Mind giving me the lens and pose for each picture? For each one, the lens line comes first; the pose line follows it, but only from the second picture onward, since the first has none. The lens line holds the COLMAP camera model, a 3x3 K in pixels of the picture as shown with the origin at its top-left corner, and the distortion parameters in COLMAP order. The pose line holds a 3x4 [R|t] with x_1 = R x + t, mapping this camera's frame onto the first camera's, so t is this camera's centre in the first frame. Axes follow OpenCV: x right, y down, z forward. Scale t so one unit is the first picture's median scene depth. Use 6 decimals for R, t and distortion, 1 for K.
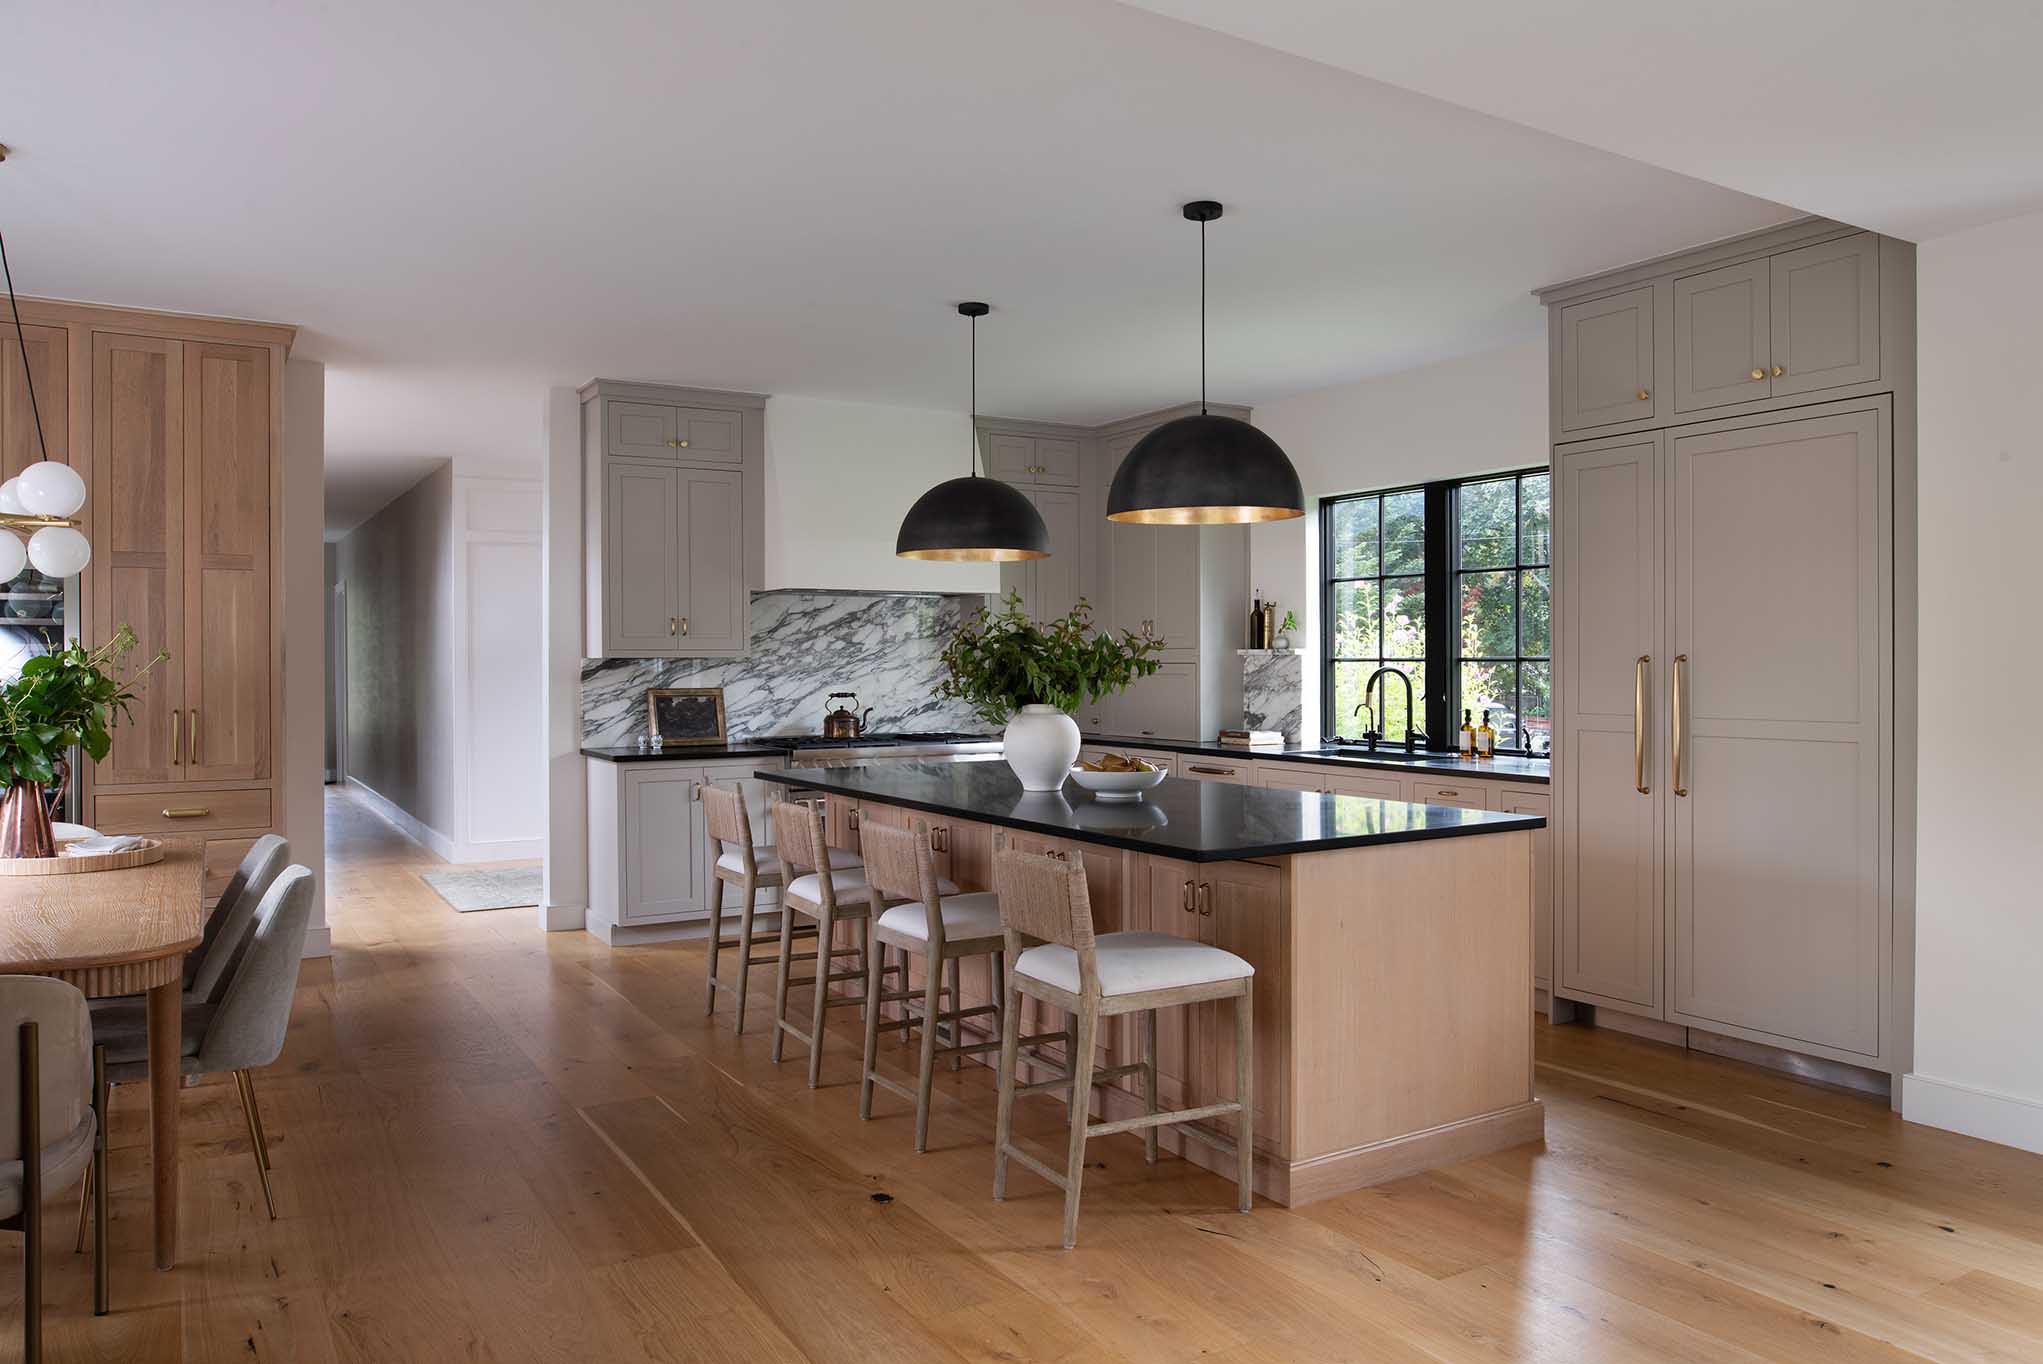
lens RADIAL K [[1445.8, 0, 1024.0], [0, 1445.8, 669.5], [0, 0, 1]] dist [-0.012292, -0.001628]
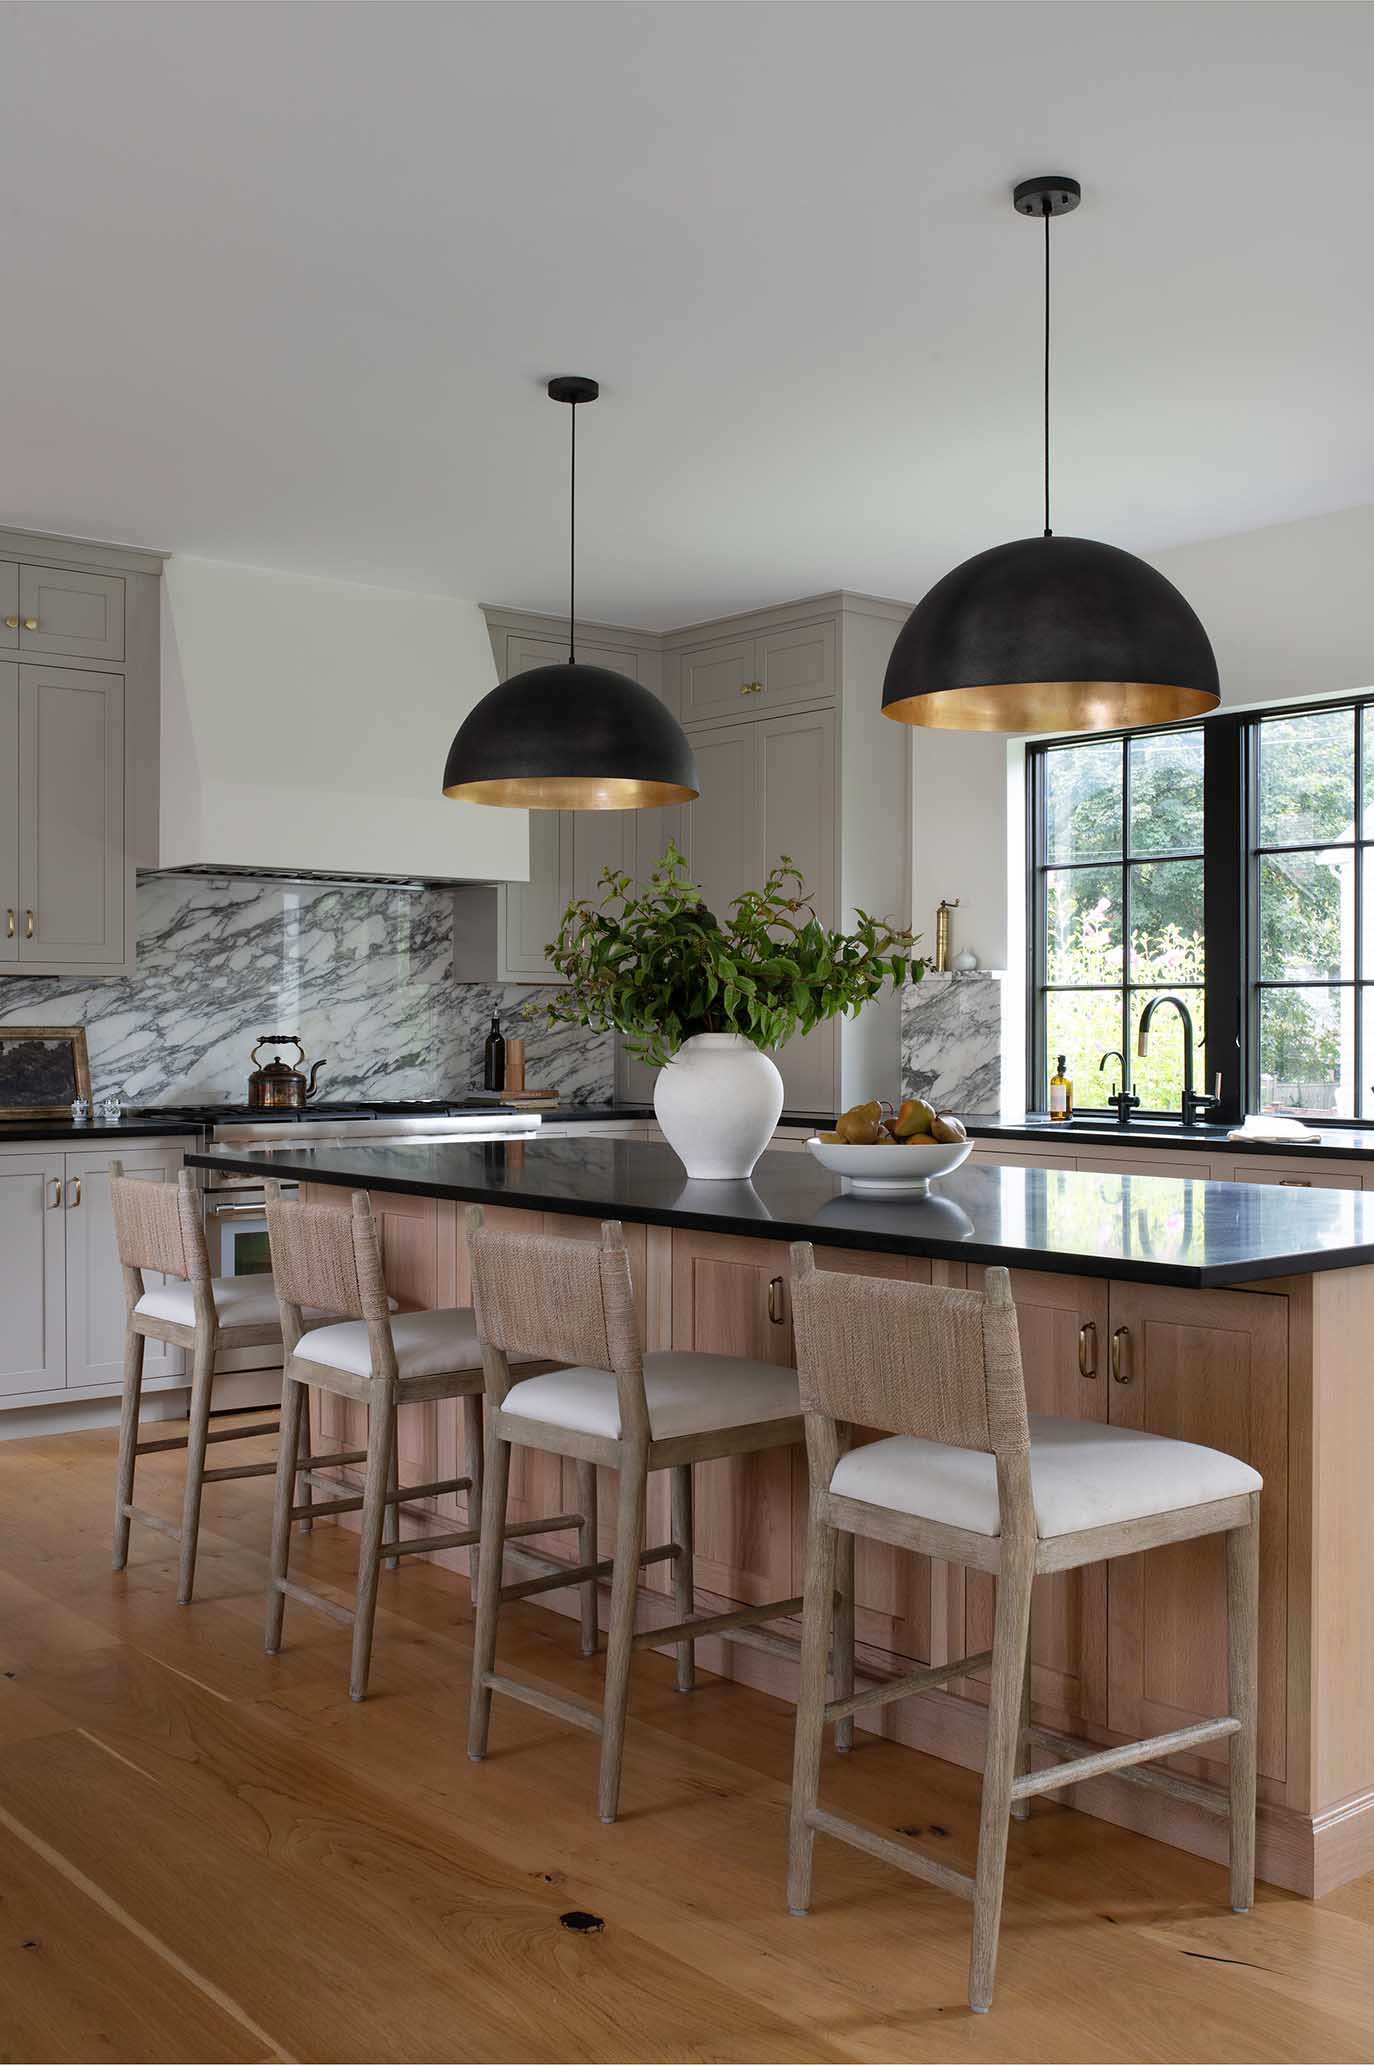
lens RADIAL K [[1982.4, 0, 675.6], [0, 1982.4, 1028.4], [0, 0, 1]] dist [-0.015019, 0.000000]
pose [[0.988956, 0.005623, 0.148103, -0.095110], [-0.004703, 0.999967, -0.006564, 0.020312], [-0.148135, 0.005795, 0.988950, 0.142747]]
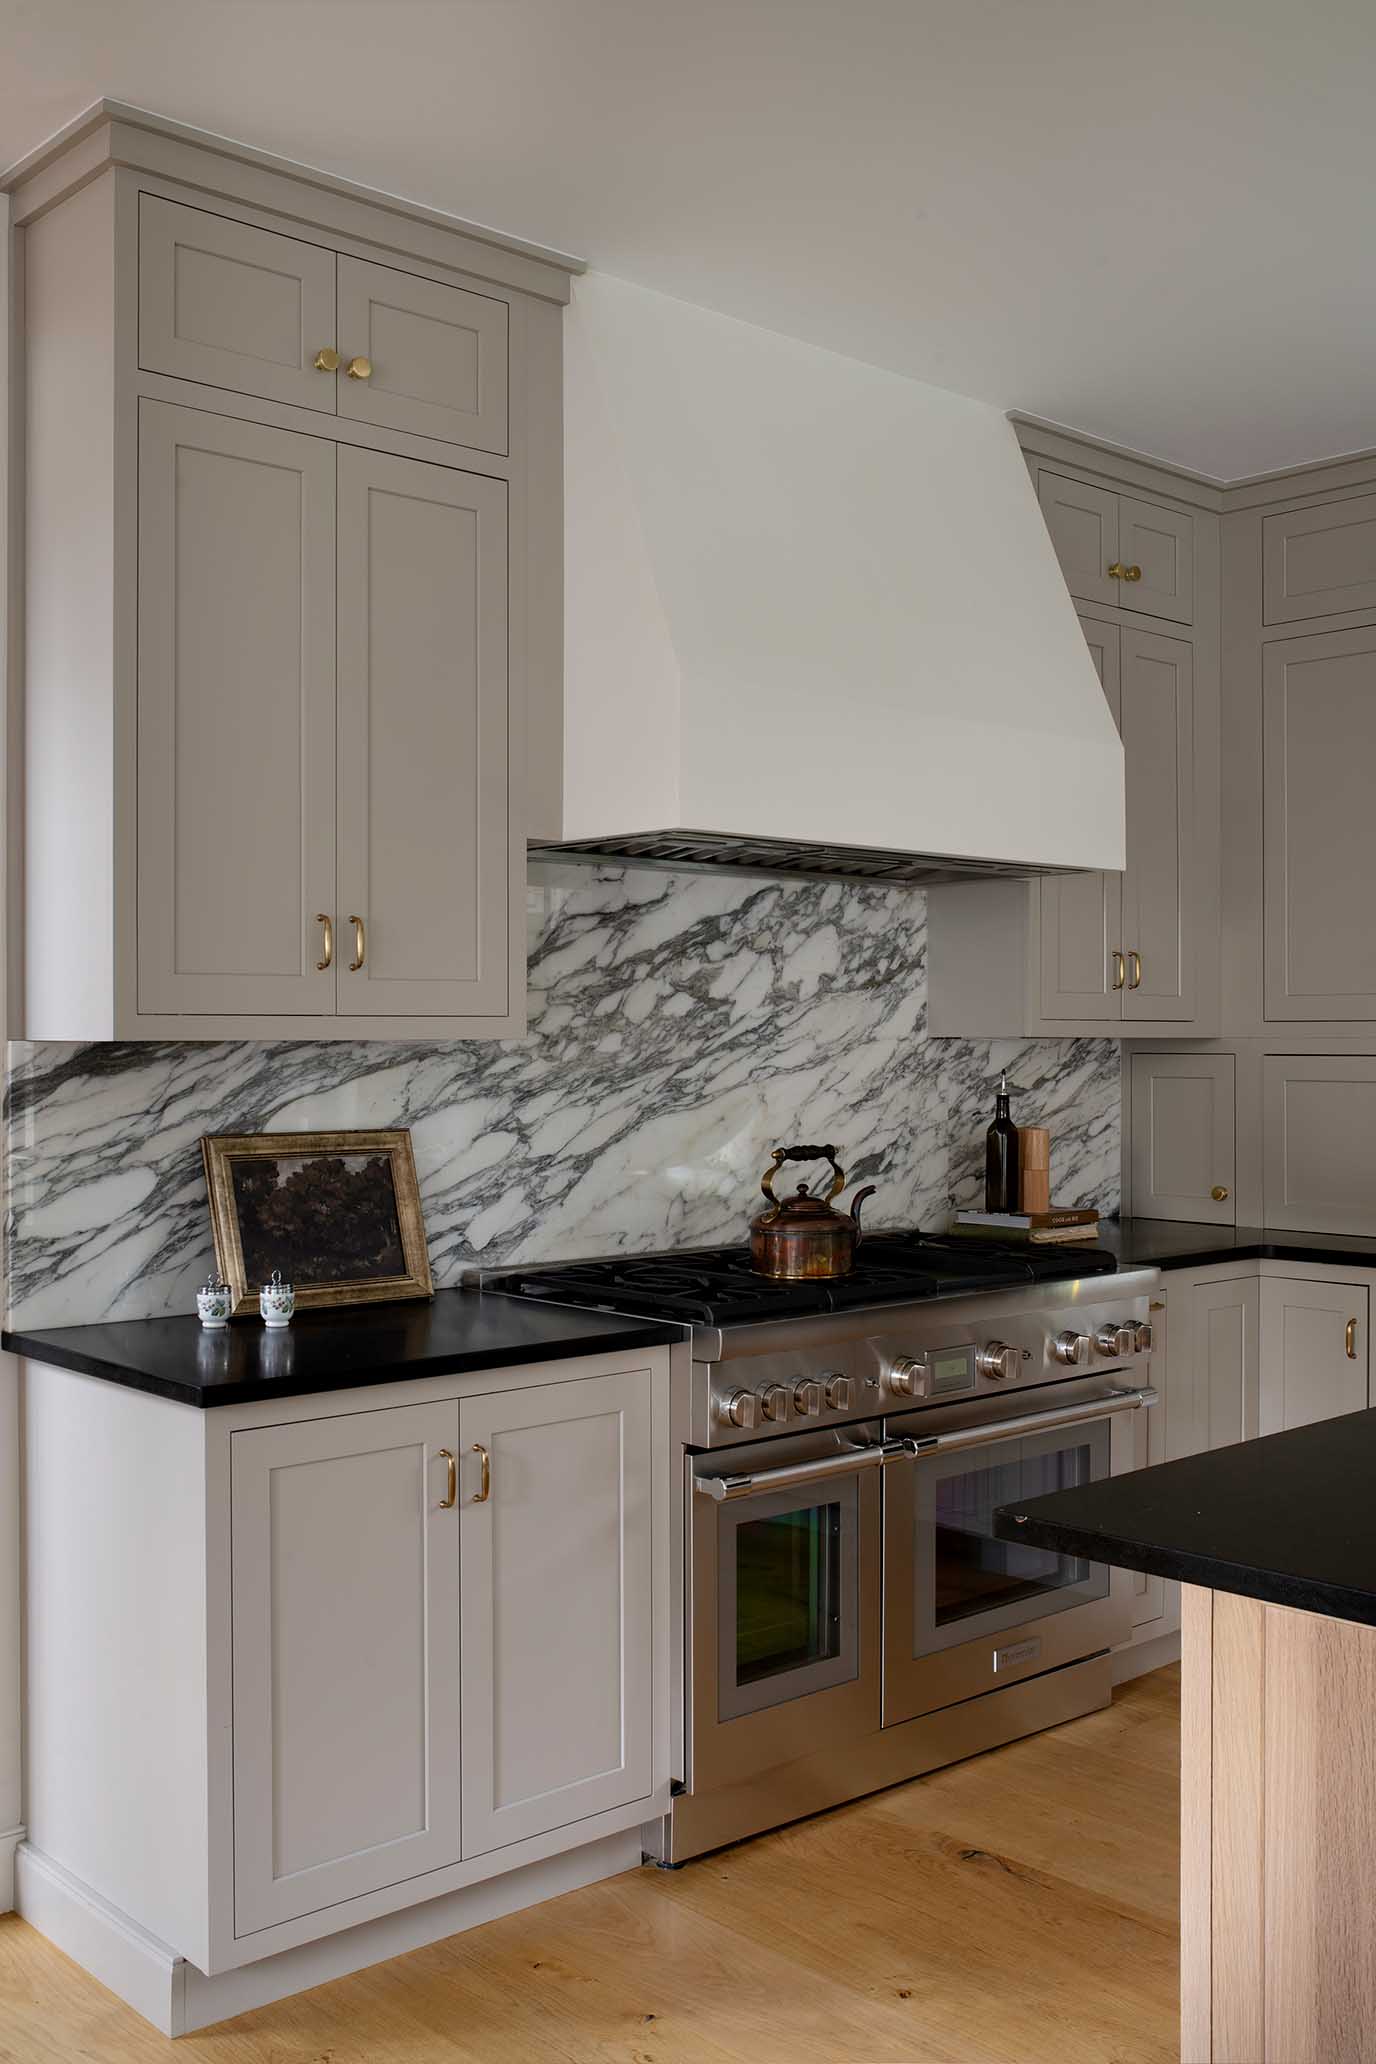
lens RADIAL K [[1980.5, 0, 703.8], [0, 1980.5, 1026.2], [0, 0, 1]] dist [-0.015019, 0.000000]
pose [[0.977265, 0.004749, 0.211966, -0.271293], [-0.002236, 0.999924, -0.012092, -0.006534], [-0.212008, 0.011343, 0.977202, 0.599961]]
